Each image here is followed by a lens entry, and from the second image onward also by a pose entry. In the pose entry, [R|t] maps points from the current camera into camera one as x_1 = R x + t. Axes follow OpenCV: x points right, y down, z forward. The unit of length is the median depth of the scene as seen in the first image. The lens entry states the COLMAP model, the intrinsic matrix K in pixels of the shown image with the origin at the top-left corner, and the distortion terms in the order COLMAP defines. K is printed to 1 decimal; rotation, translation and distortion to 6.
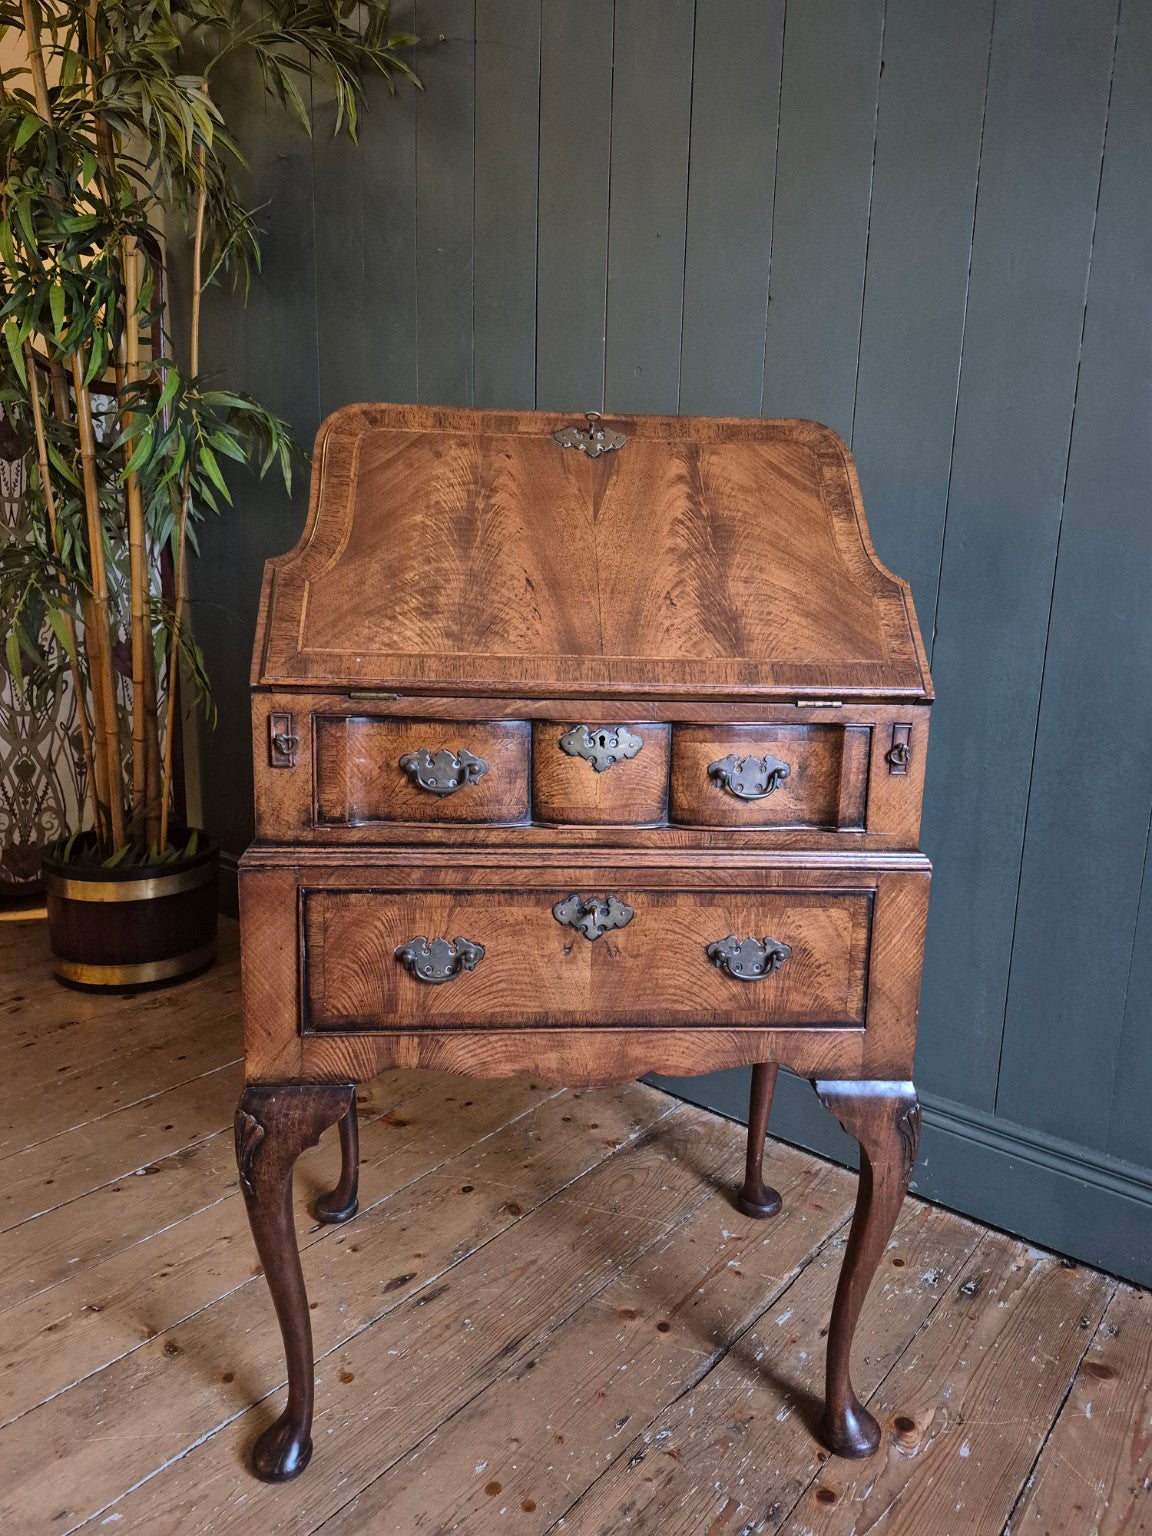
lens RADIAL K [[1076.9, 0, 576.8], [0, 1076.9, 763.6], [0, 0, 1]] dist [0.061398, -0.070036]
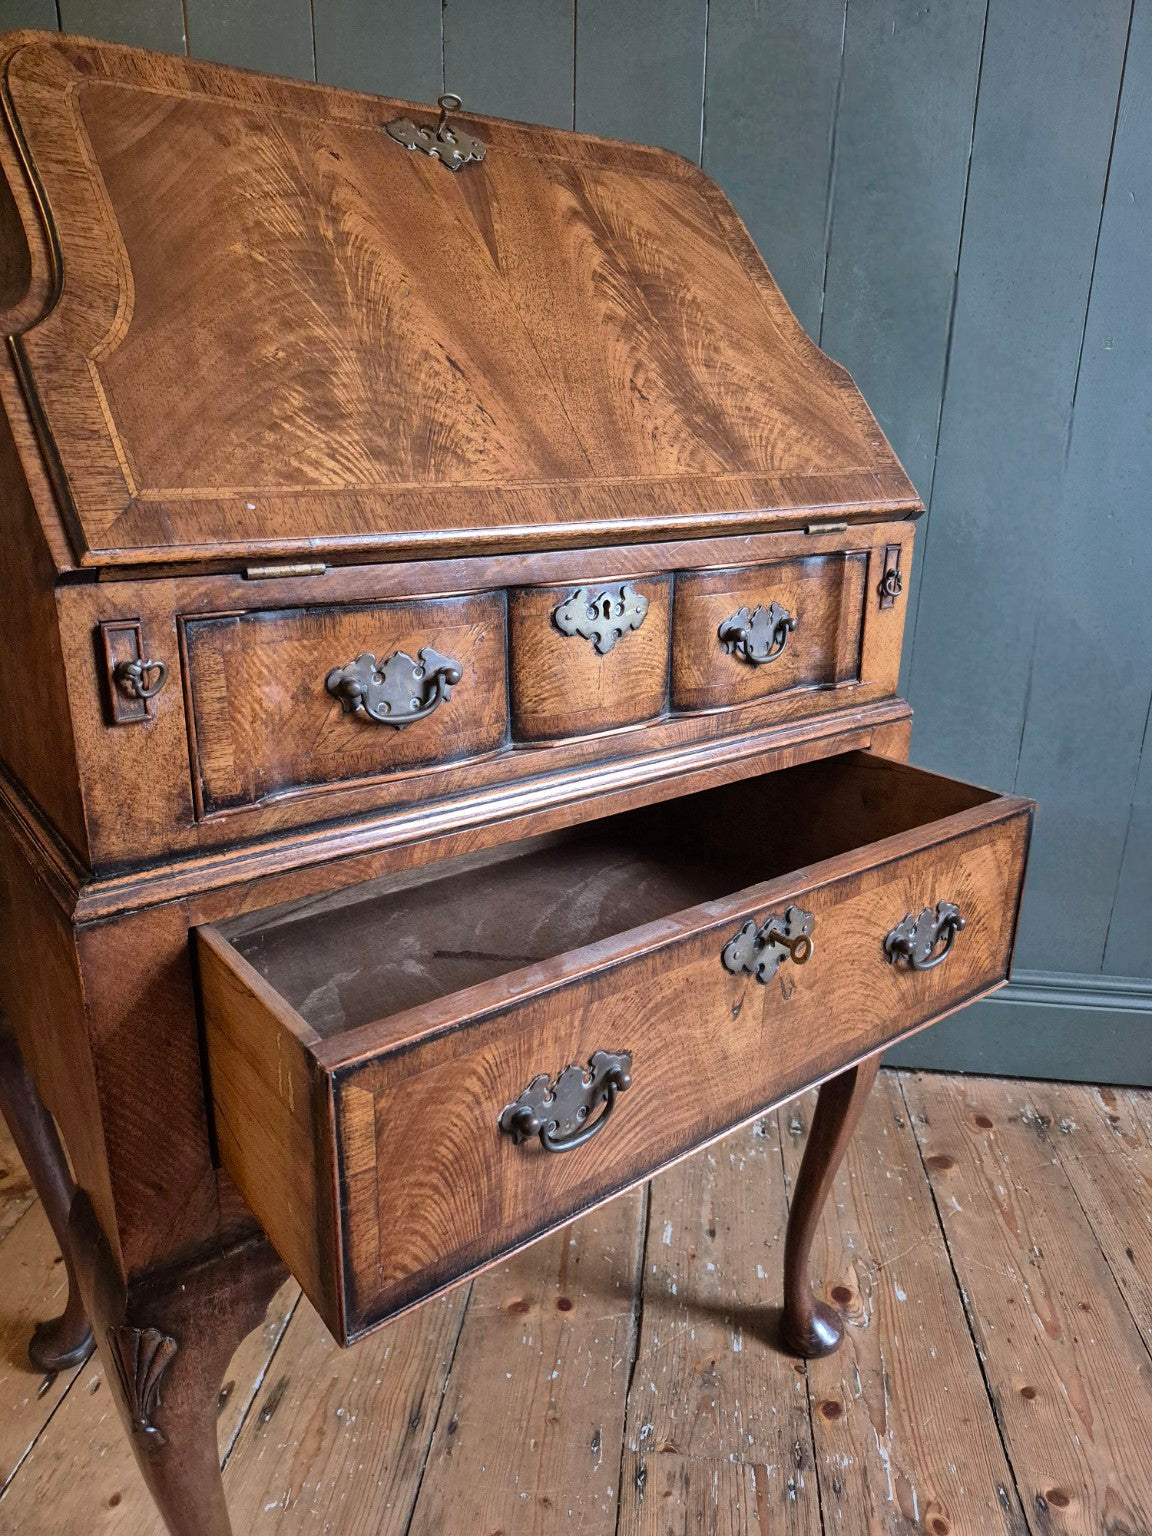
lens RADIAL K [[1076.9, 0, 575.5], [0, 1076.9, 765.6], [0, 0, 1]] dist [0.061398, -0.070036]
pose [[0.842933, -0.185538, 0.505014, -0.340686], [0.117017, 0.979410, 0.164510, -0.036229], [-0.525139, -0.079576, 0.847288, 0.411866]]
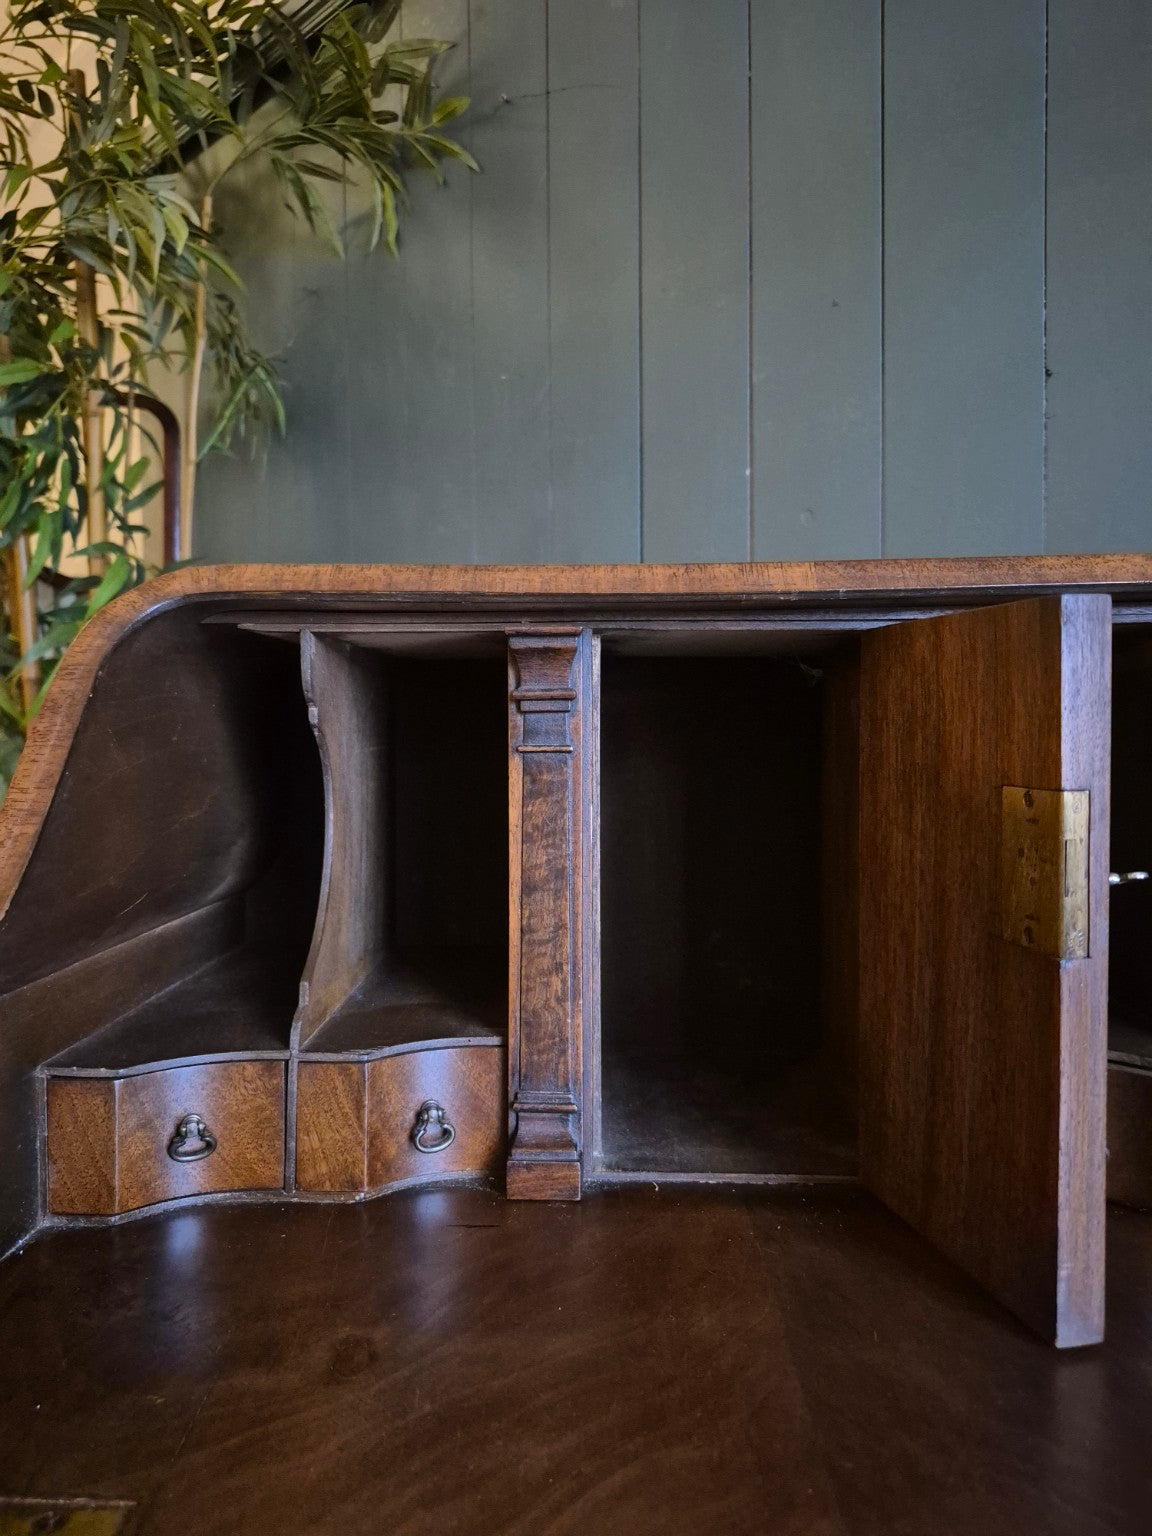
lens RADIAL K [[1076.9, 0, 561.7], [0, 1076.9, 748.2], [0, 0, 1]] dist [0.061398, -0.070036]
pose [[0.991342, -0.030687, -0.127671, -0.011741], [0.007474, 0.983918, -0.178462, -0.204581], [0.131095, 0.175962, 0.975629, 0.673851]]
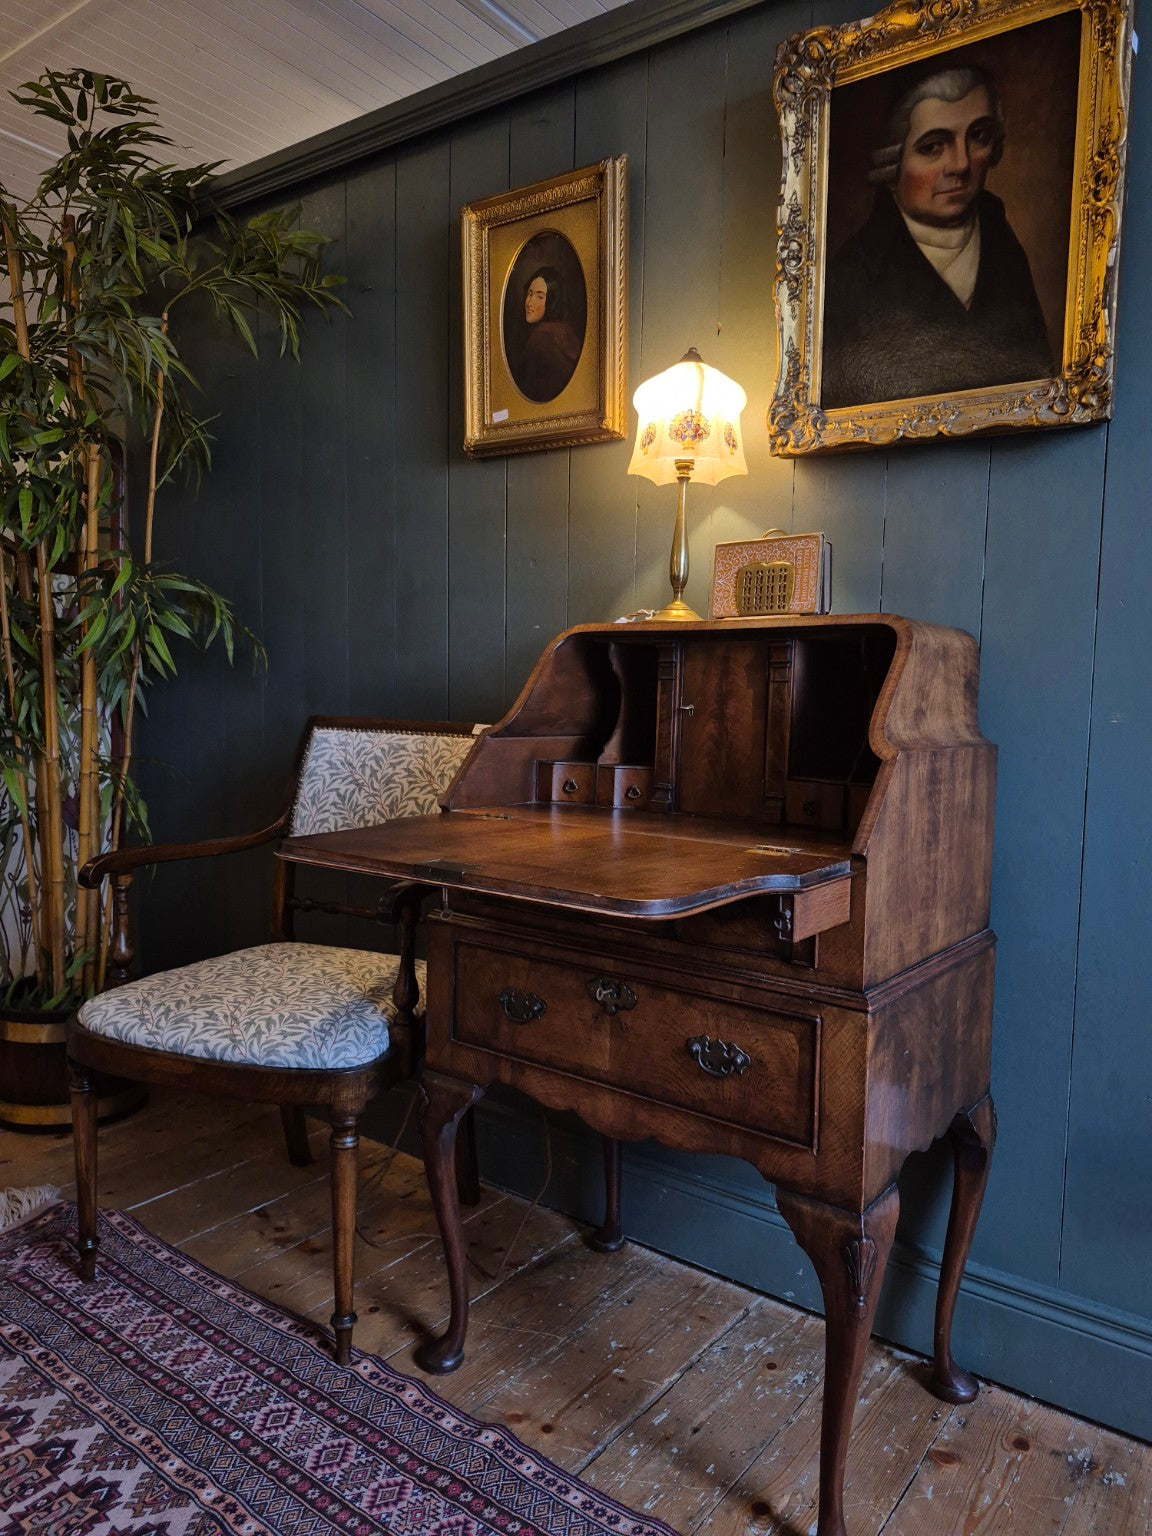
lens RADIAL K [[1076.9, 0, 552.5], [0, 1076.9, 766.3], [0, 0, 1]] dist [0.061398, -0.070036]
pose [[0.729004, 0.032995, -0.683713, 0.840000], [-0.136365, 0.985817, -0.097825, 0.003588], [0.670788, 0.164550, 0.723164, -0.046948]]
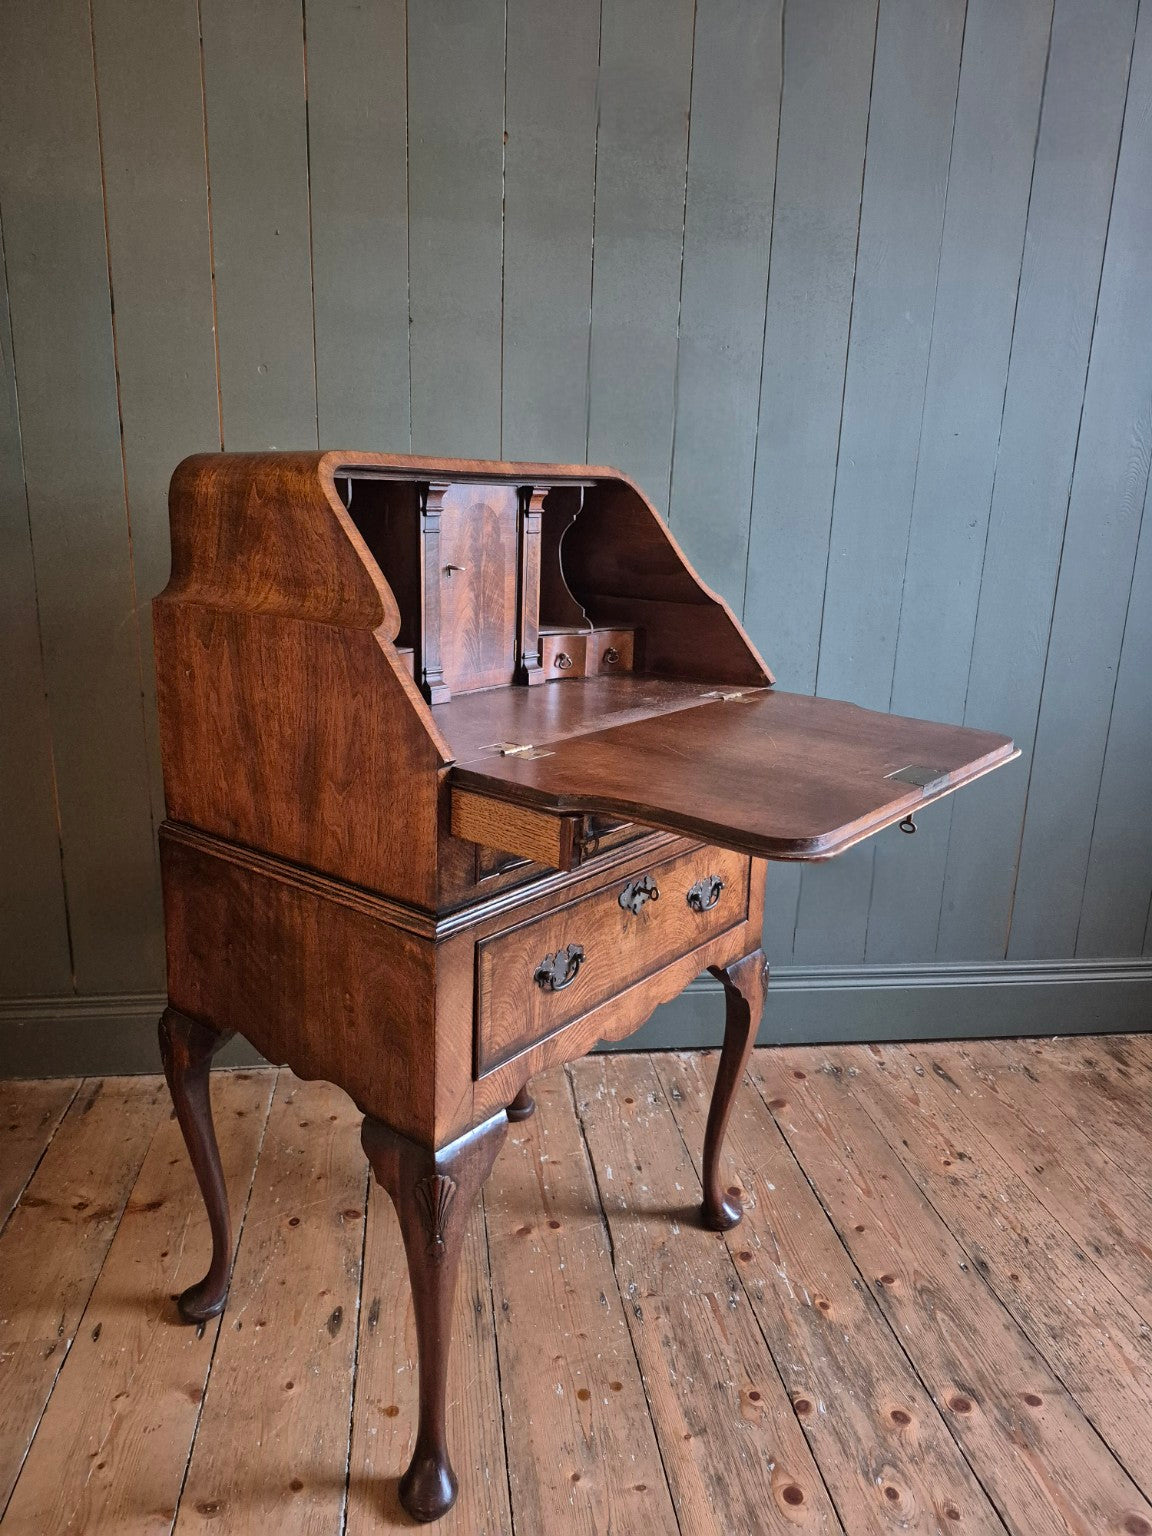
lens RADIAL K [[1076.9, 0, 569.5], [0, 1076.9, 756.5], [0, 0, 1]] dist [0.061398, -0.070036]
pose [[0.684137, -0.182969, 0.706031, -0.853608], [0.134981, 0.983063, 0.123966, -0.171012], [-0.716754, 0.010491, 0.697247, 0.201152]]
